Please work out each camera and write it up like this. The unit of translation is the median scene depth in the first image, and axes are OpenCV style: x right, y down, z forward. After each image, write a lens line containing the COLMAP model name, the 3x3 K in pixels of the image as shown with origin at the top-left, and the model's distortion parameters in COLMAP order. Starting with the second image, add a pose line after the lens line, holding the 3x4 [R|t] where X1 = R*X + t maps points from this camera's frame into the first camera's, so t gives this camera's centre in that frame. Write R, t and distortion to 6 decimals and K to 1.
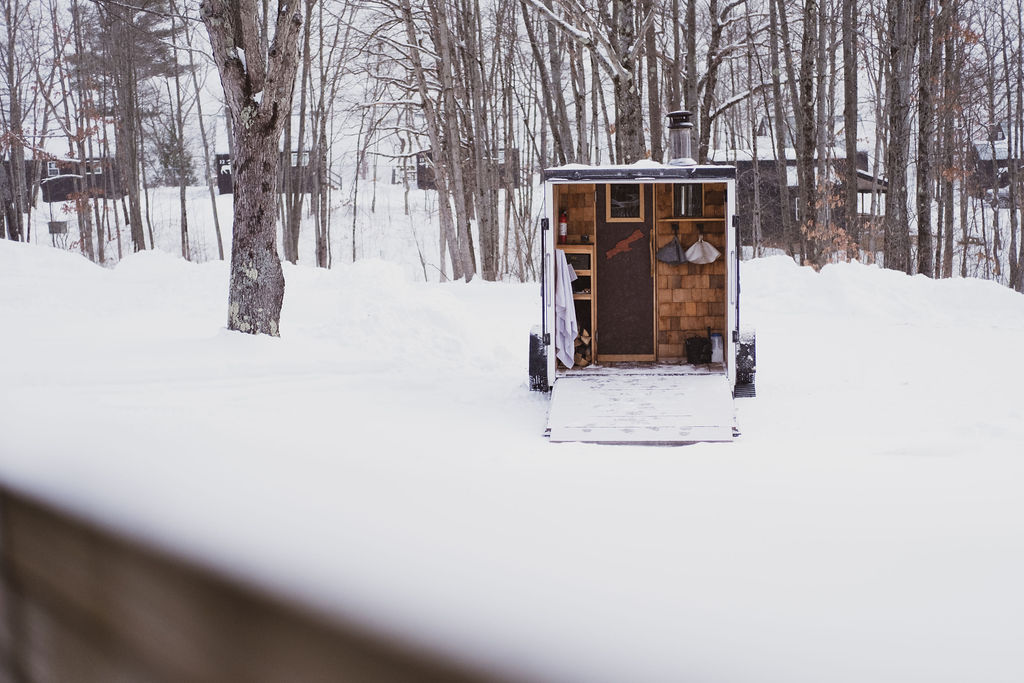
lens RADIAL K [[1670.7, 0, 512.0], [0, 1670.7, 341.5], [0, 0, 1]] dist [-0.336995, 2.287587]
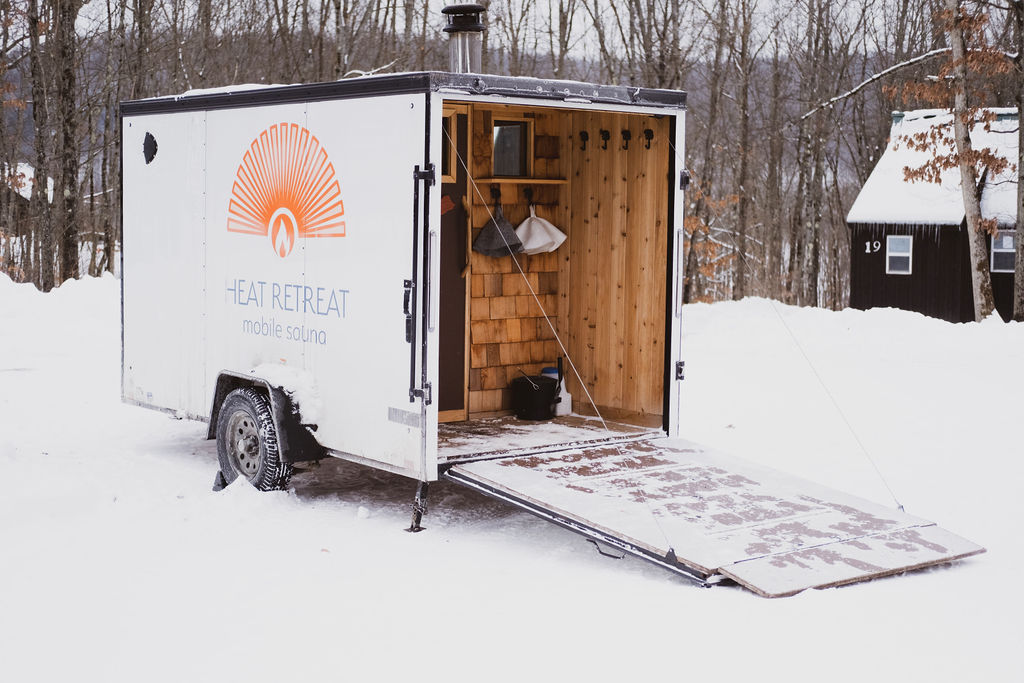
lens RADIAL K [[1581.9, 0, 512.0], [0, 1581.9, 341.5], [0, 0, 1]] dist [-0.280002, 2.014013]
pose [[0.724369, -0.036165, 0.688463, -0.286747], [0.047926, 0.998849, 0.002044, -0.016538], [-0.687745, 0.031514, 0.725268, 0.584898]]
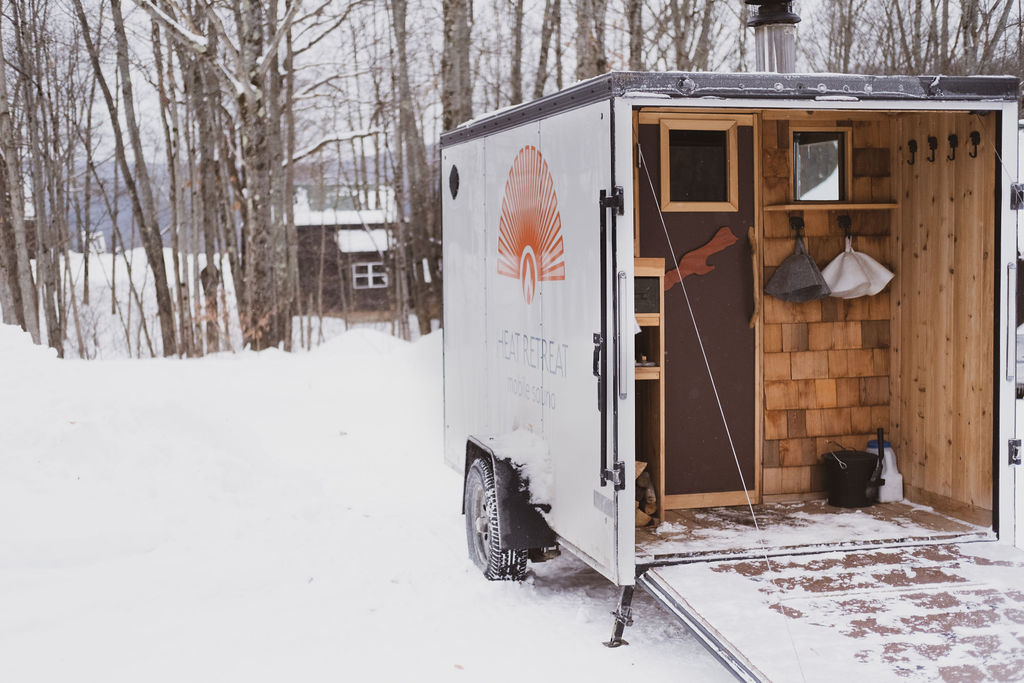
lens RADIAL K [[1581.9, 0, 512.0], [0, 1581.9, 341.5], [0, 0, 1]] dist [-0.280002, 2.014013]
pose [[0.948612, -0.017874, 0.315935, -0.122279], [0.032396, 0.998643, -0.040775, -0.018737], [-0.314778, 0.048915, 0.947904, 0.596023]]
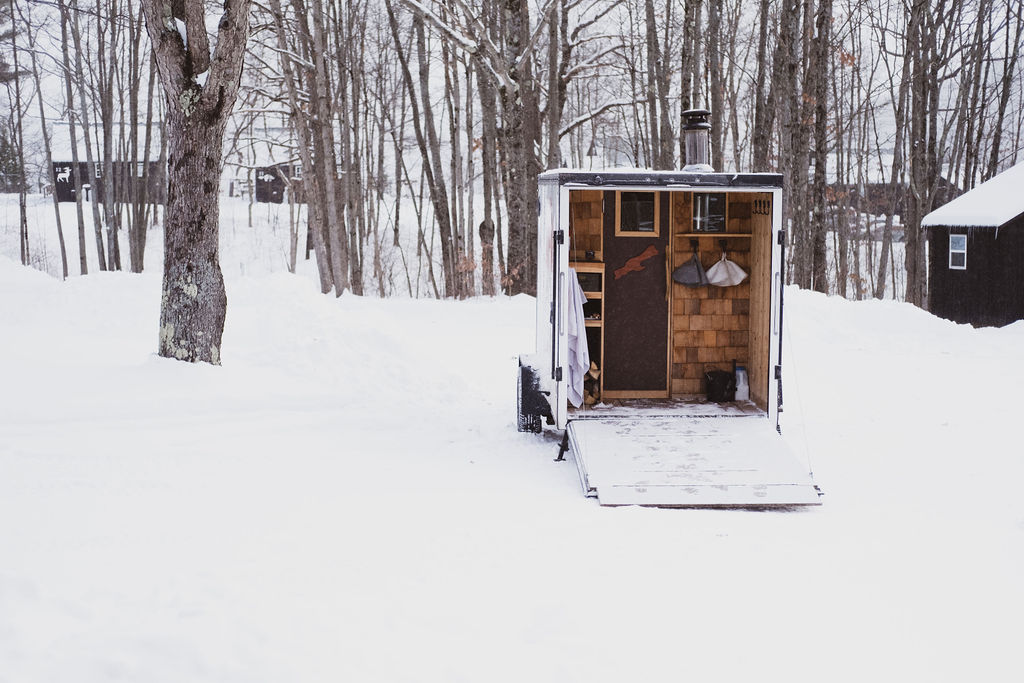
lens RADIAL K [[1581.9, 0, 512.0], [0, 1581.9, 341.5], [0, 0, 1]] dist [-0.280002, 2.014013]
pose [[0.992841, 0.010076, 0.119015, -0.092053], [-0.009350, 0.999934, -0.006658, -0.011490], [-0.119074, 0.005498, 0.992870, 0.199378]]
